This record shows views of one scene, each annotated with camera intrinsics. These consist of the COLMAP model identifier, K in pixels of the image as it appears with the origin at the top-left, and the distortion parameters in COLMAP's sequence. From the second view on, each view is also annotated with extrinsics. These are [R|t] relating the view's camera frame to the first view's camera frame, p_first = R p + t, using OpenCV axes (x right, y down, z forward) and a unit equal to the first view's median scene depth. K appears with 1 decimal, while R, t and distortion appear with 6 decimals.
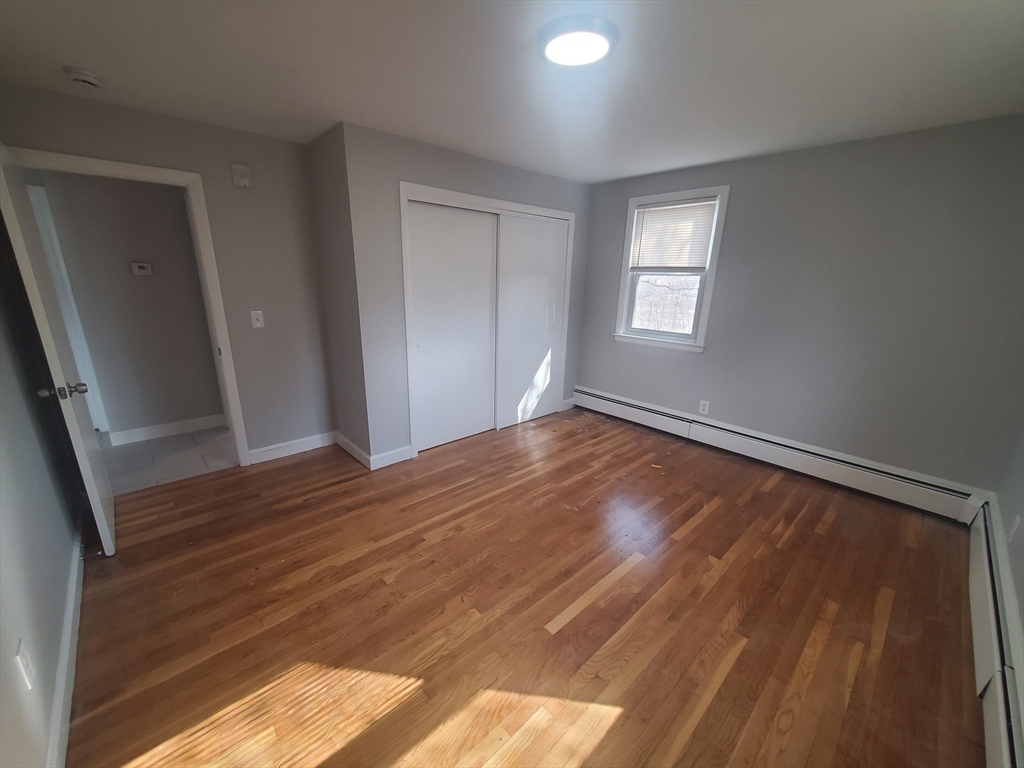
lens RADIAL K [[406.6, 0, 506.1], [0, 406.6, 396.6], [0, 0, 1]] dist [-0.000607, -0.000031]
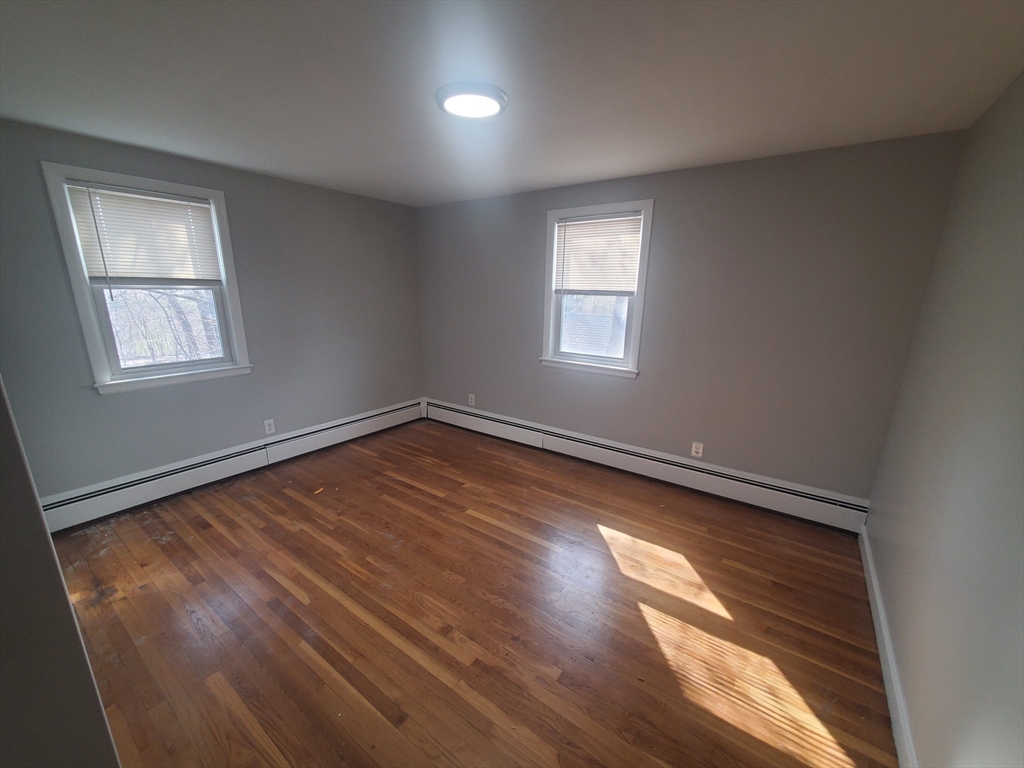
lens RADIAL K [[406.6, 0, 506.1], [0, 406.6, 396.6], [0, 0, 1]] dist [-0.000607, -0.000031]
pose [[-0.192365, -0.275640, 0.941816, -0.586691], [0.260948, 0.910819, 0.319867, -0.234331], [-0.945992, 0.307297, -0.103282, 0.658437]]
